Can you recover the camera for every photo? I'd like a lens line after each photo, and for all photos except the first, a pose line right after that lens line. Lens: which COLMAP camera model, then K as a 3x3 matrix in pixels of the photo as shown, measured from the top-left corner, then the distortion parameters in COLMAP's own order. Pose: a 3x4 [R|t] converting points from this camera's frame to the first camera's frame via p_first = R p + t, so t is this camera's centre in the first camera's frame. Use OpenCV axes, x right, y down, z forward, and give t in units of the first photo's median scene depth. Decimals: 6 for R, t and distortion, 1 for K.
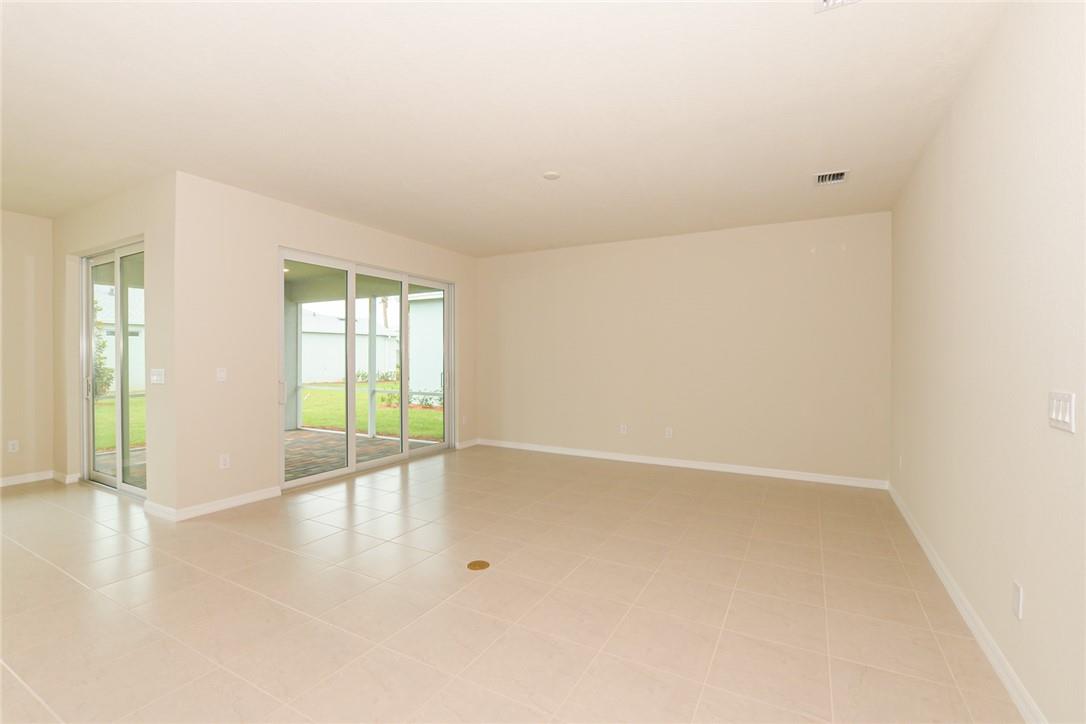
lens RADIAL K [[478.1, 0, 543.0], [0, 478.1, 362.0], [0, 0, 1]] dist [-0.018540, 0.001270]
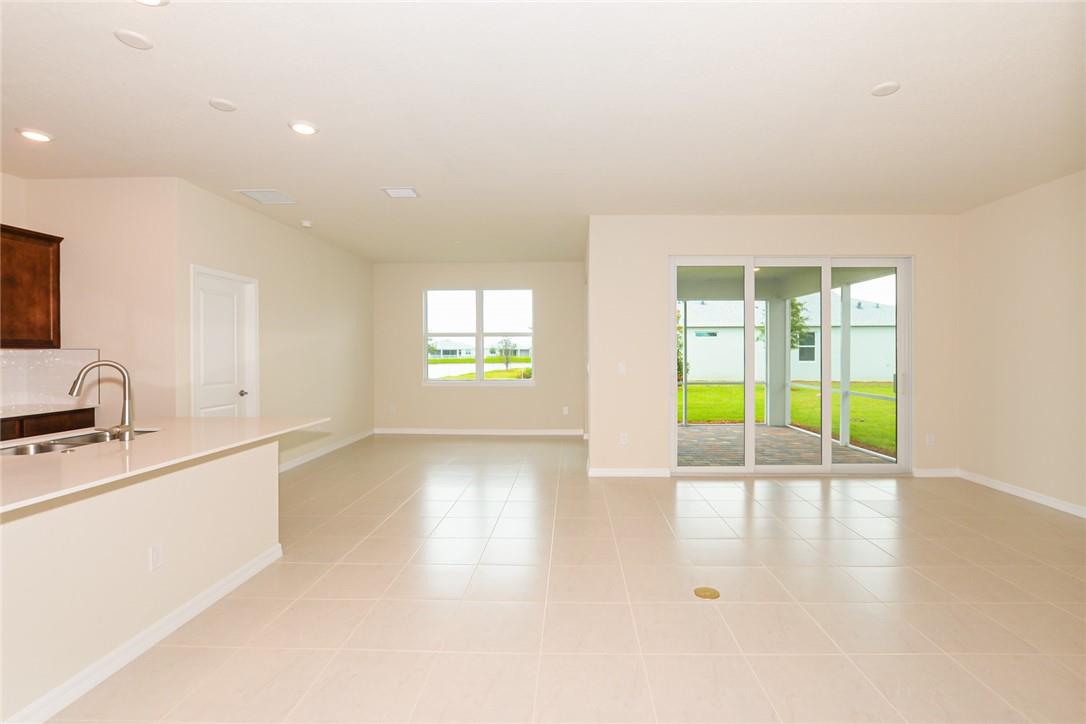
lens RADIAL K [[486.3, 0, 543.0], [0, 486.3, 362.0], [0, 0, 1]] dist [-0.044924, 0.000398]
pose [[0.437168, 0.014703, -0.899260, 0.227380], [-0.006533, 0.999892, 0.013172, -0.003904], [0.899356, 0.000116, 0.437217, 0.149759]]
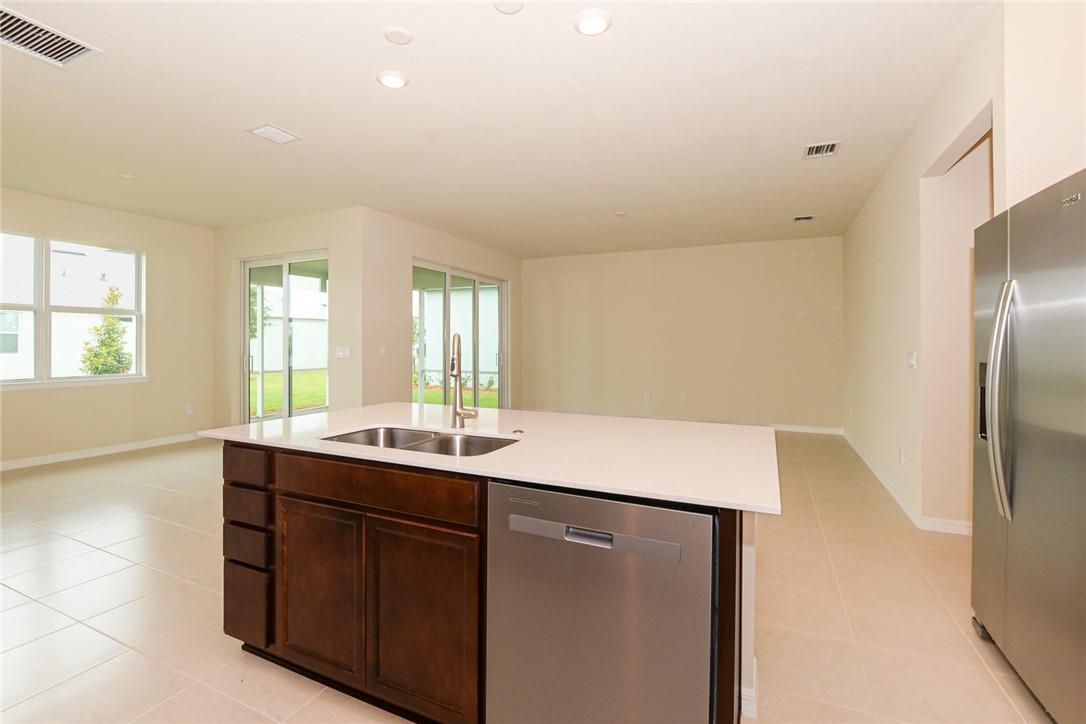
lens RADIAL K [[488.4, 0, 545.8], [0, 488.4, 341.9], [0, 0, 1]] dist [-0.040524, -0.000068]
pose [[0.997415, -0.002409, 0.071811, -0.167864], [0.003221, 0.999932, -0.011195, 0.008681], [-0.071779, 0.011398, 0.997355, -0.241774]]
